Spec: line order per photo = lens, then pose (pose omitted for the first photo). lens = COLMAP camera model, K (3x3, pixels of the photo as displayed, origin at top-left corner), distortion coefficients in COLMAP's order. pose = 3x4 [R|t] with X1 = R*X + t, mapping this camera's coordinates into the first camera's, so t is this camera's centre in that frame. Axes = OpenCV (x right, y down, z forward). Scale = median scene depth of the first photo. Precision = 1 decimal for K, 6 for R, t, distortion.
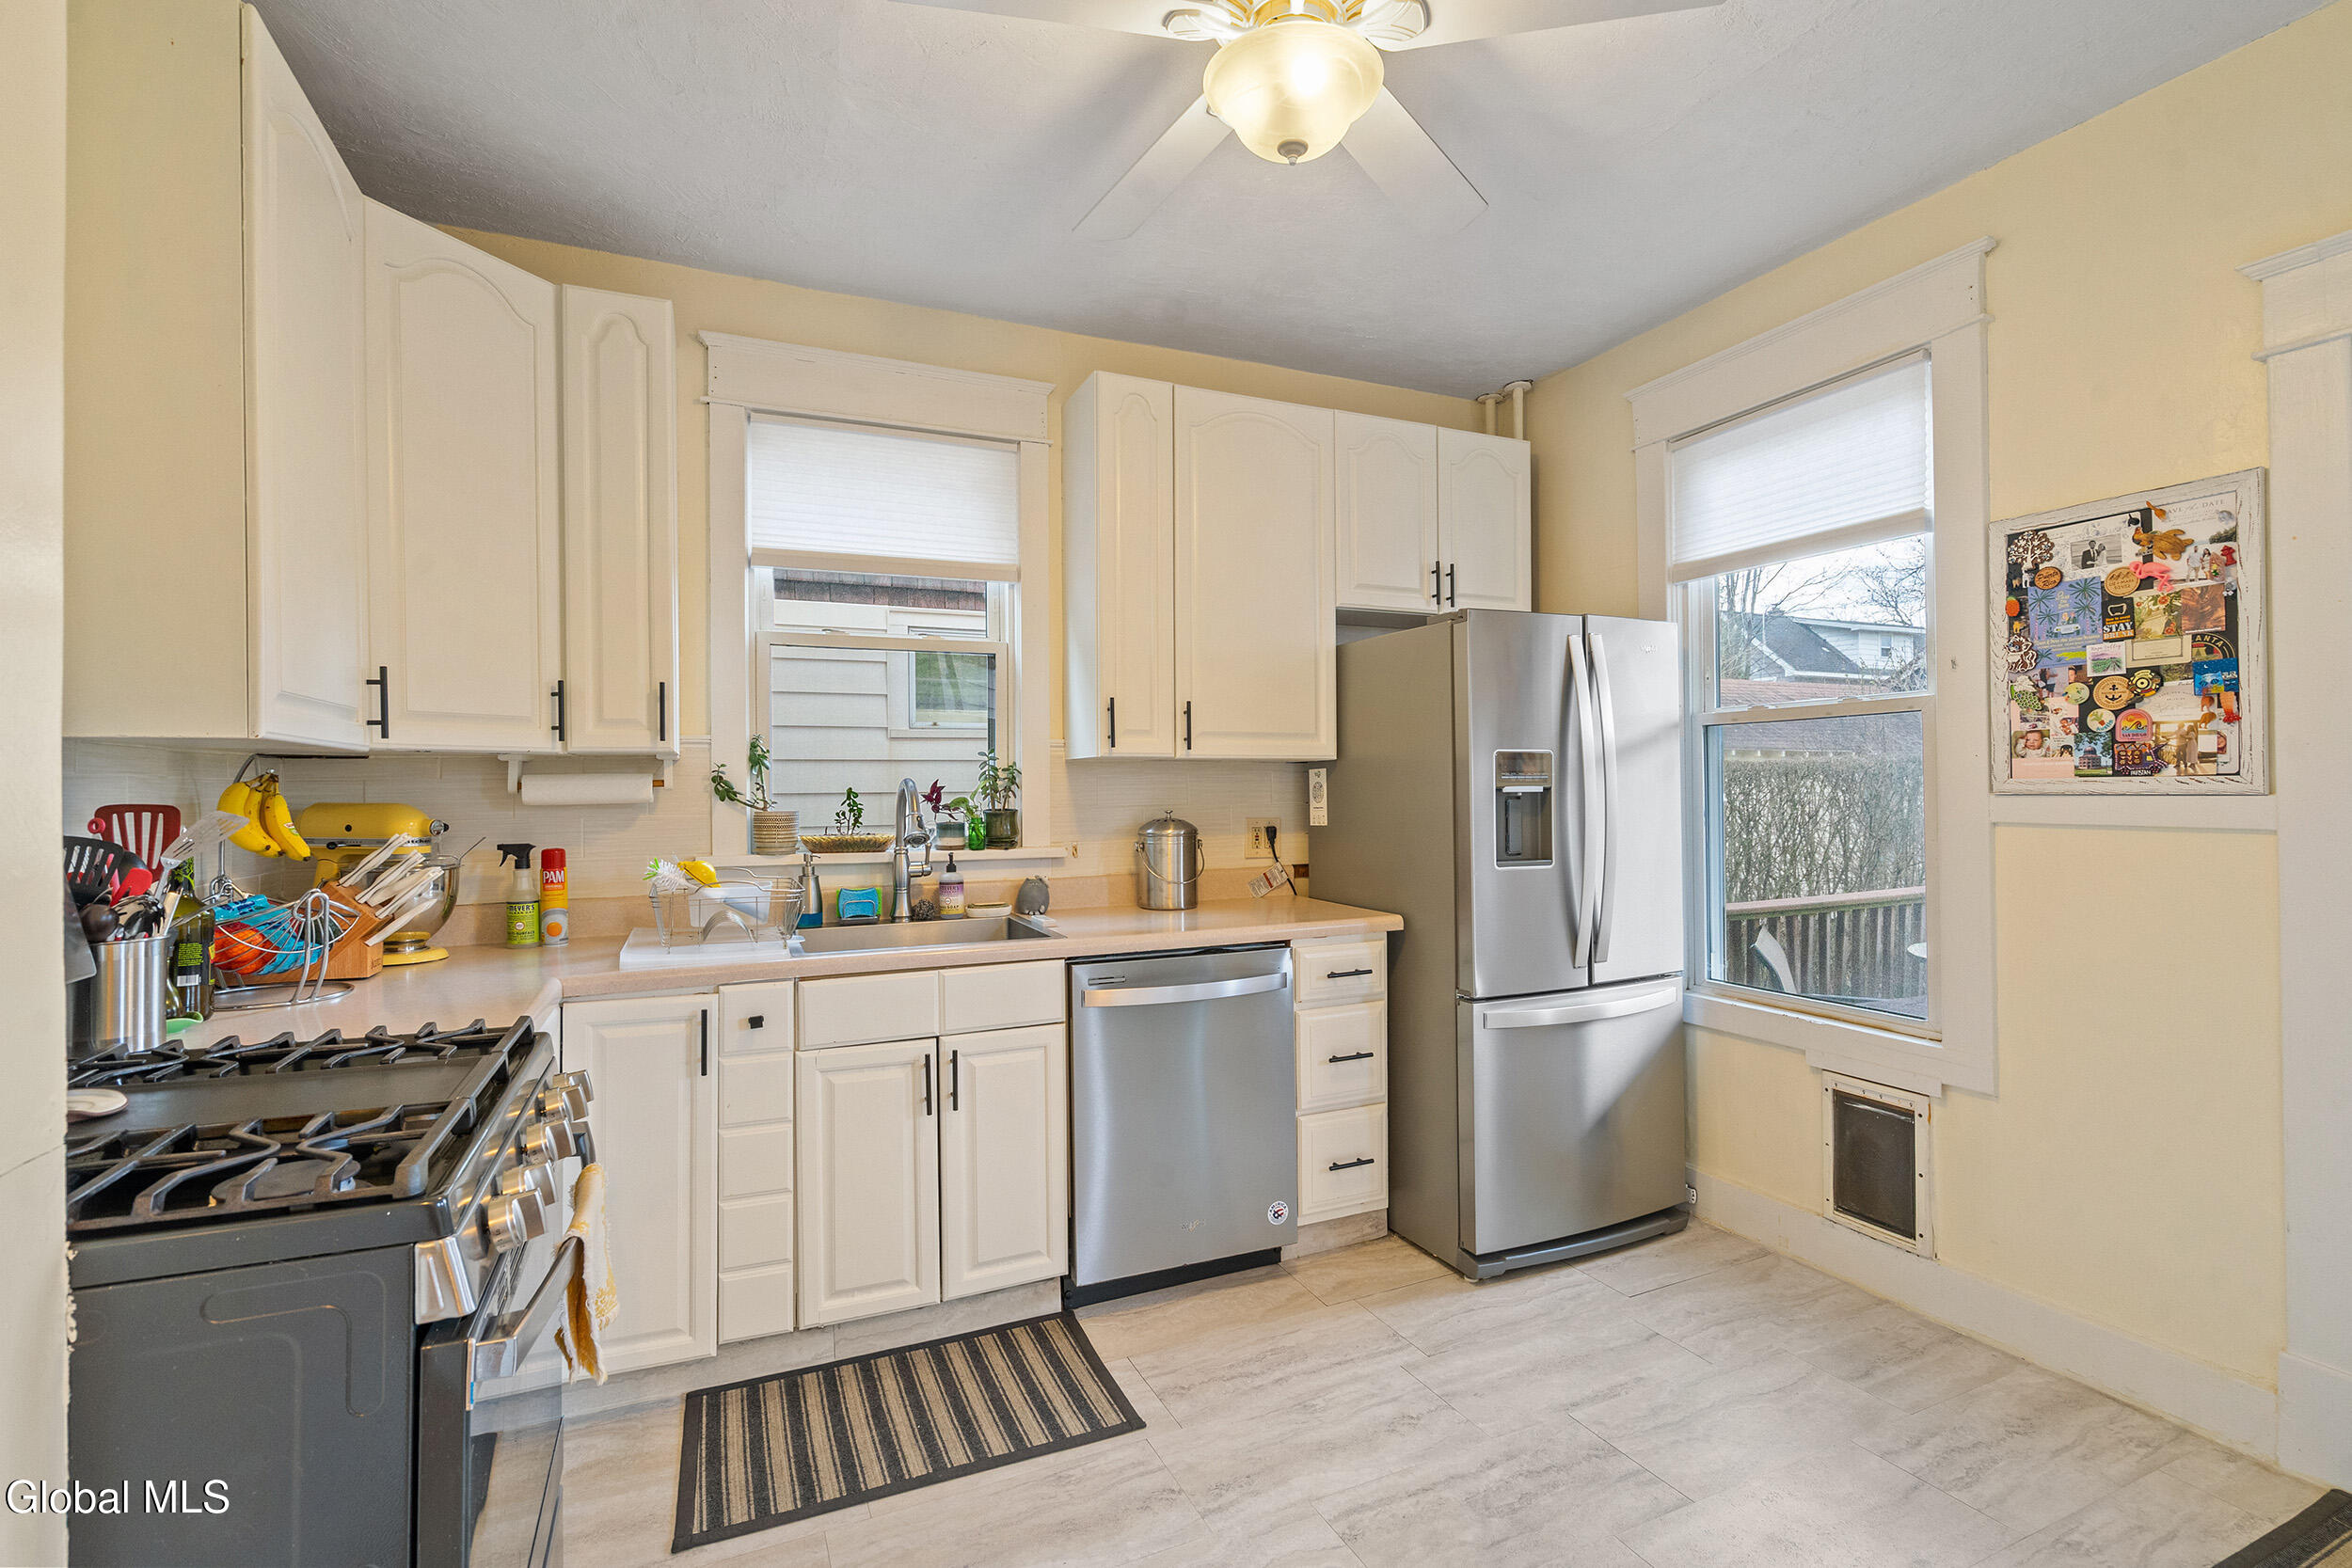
lens RADIAL K [[1062.3, 0, 1173.8], [0, 1062.3, 780.3], [0, 0, 1]] dist [-0.005748, 0.001809]
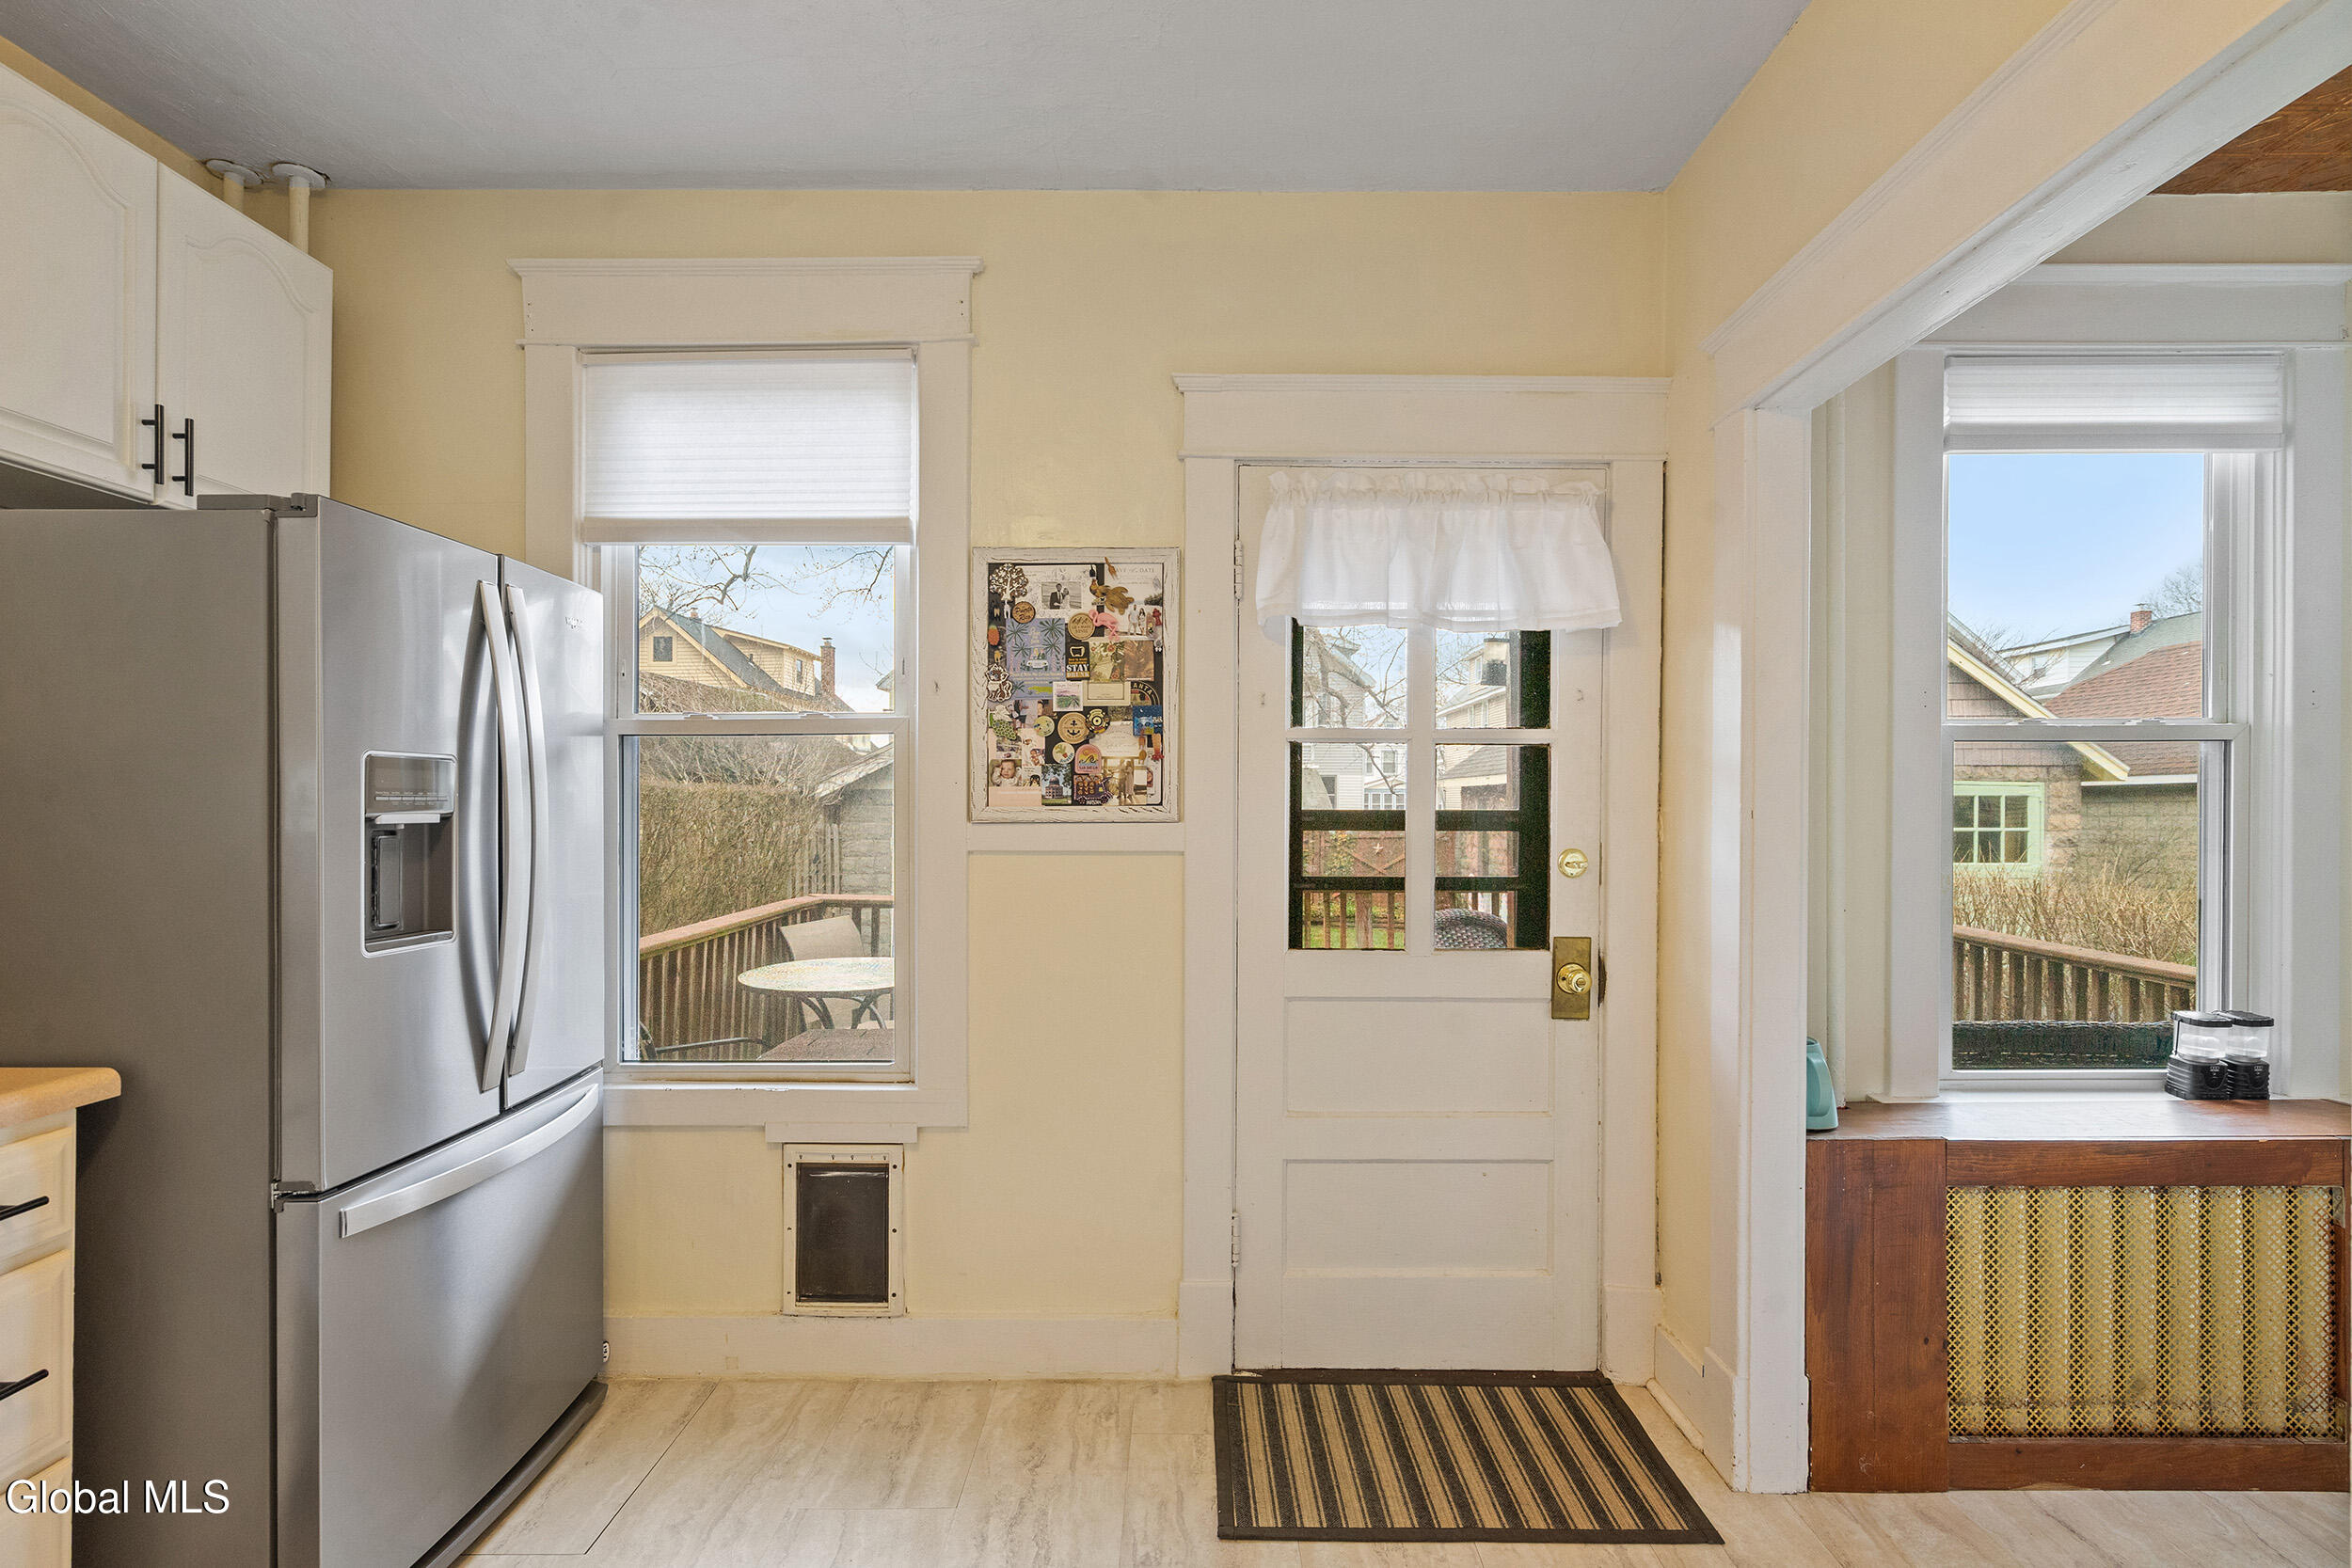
lens RADIAL K [[1062.3, 0, 1180.9], [0, 1062.3, 804.4], [0, 0, 1]] dist [-0.005748, 0.001809]
pose [[0.402804, 0.007592, 0.915255, -0.052028], [-0.007196, 0.999961, -0.005128, 0.000122], [-0.915258, -0.004521, 0.402843, 0.393265]]
